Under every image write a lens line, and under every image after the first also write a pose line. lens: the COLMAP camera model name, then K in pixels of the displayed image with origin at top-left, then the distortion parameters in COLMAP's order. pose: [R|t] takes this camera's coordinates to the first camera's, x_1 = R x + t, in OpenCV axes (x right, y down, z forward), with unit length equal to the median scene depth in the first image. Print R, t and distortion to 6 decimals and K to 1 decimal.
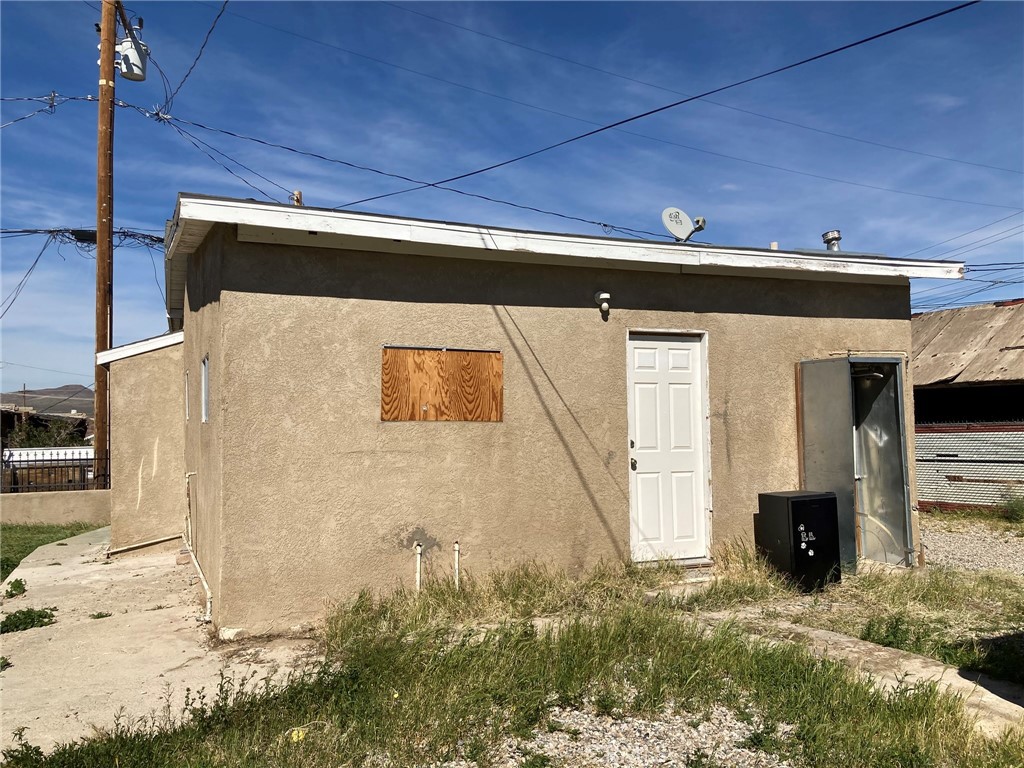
lens RADIAL K [[832.4, 0, 510.2], [0, 832.4, 383.1], [0, 0, 1]] dist [0.074419, -0.071355]
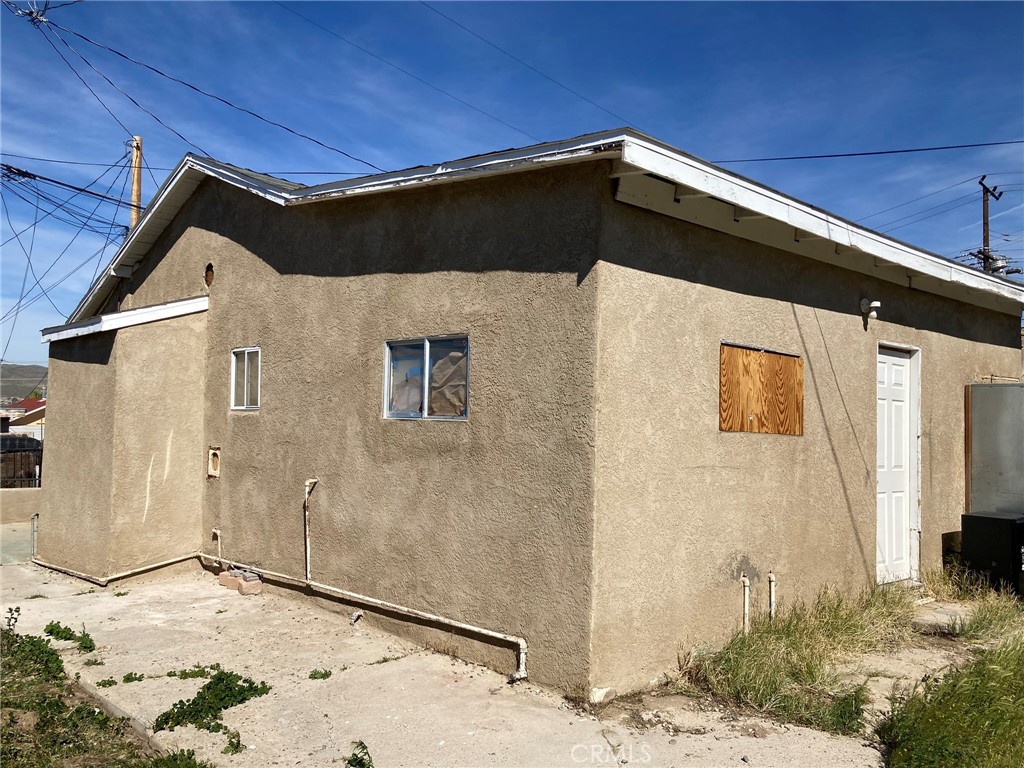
lens RADIAL K [[832.4, 0, 513.6], [0, 832.4, 384.0], [0, 0, 1]] dist [0.074419, -0.071355]
pose [[0.942073, 0.056215, 0.330663, -0.610758], [-0.057190, 0.998340, -0.006786, 0.015038], [-0.330496, -0.012518, 0.943724, 0.256398]]
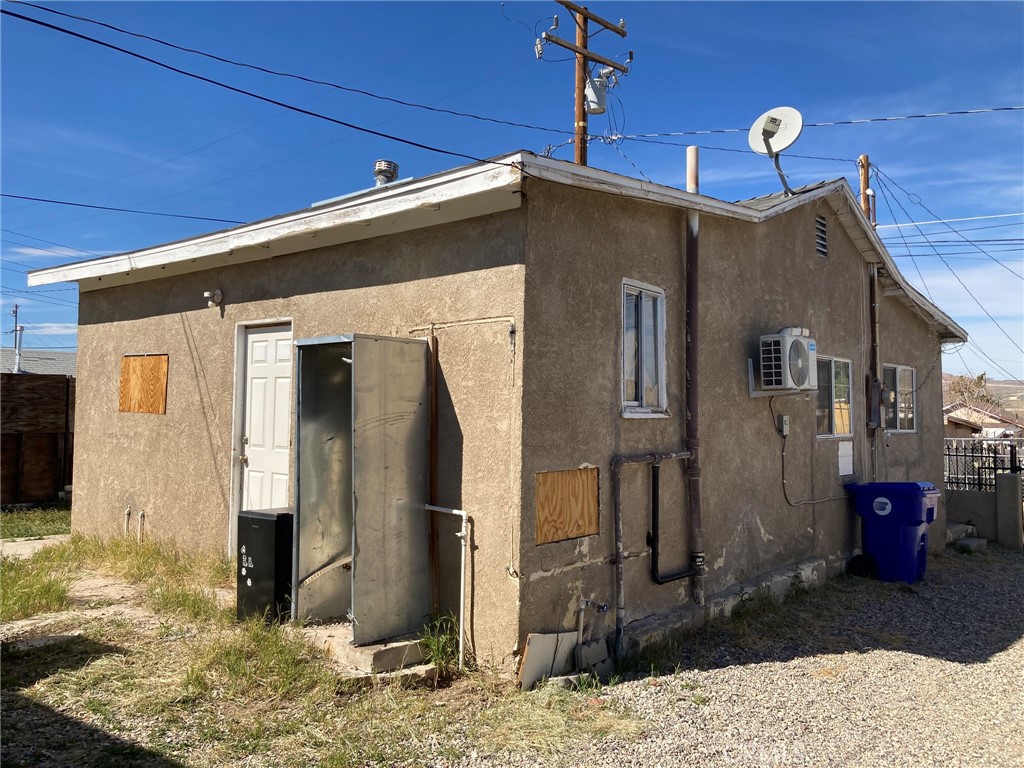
lens RADIAL K [[832.4, 0, 512.1], [0, 832.4, 382.6], [0, 0, 1]] dist [0.074419, -0.071355]
pose [[0.448926, -0.010755, -0.893504, 1.283197], [0.024437, 0.999701, 0.000244, 0.013800], [0.893234, -0.021944, 0.449055, 0.918784]]
